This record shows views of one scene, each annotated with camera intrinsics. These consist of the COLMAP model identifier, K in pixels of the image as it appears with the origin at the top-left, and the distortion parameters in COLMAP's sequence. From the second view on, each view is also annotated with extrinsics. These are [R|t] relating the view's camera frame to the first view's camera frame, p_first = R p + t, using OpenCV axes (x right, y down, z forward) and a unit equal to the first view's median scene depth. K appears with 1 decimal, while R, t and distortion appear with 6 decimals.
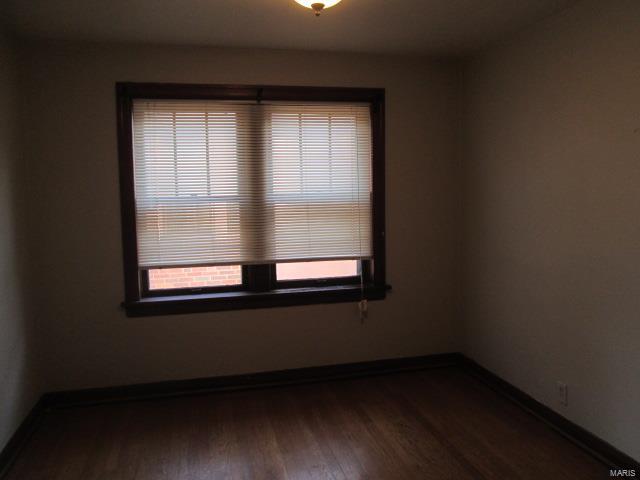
lens RADIAL K [[548.4, 0, 318.0], [0, 548.4, 233.3], [0, 0, 1]] dist [-0.028308, 0.009015]
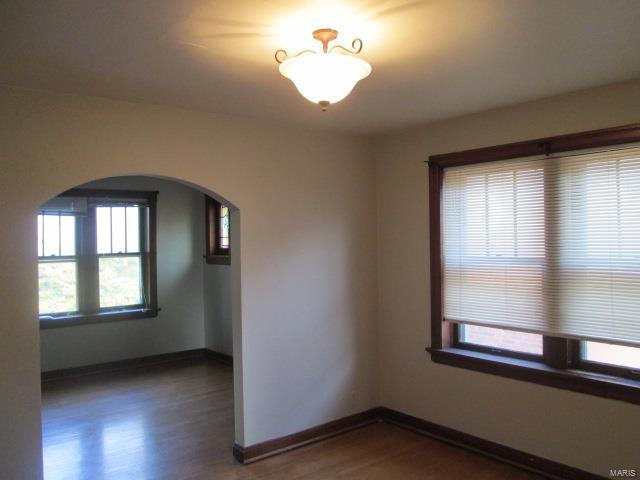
lens RADIAL K [[548.4, 0, 318.0], [0, 548.4, 243.9], [0, 0, 1]] dist [-0.028308, 0.009015]
pose [[0.415004, 0.016361, -0.909672, 0.575502], [-0.087138, 0.995957, -0.021840, -0.043036], [0.905637, 0.088331, 0.414752, 0.305316]]
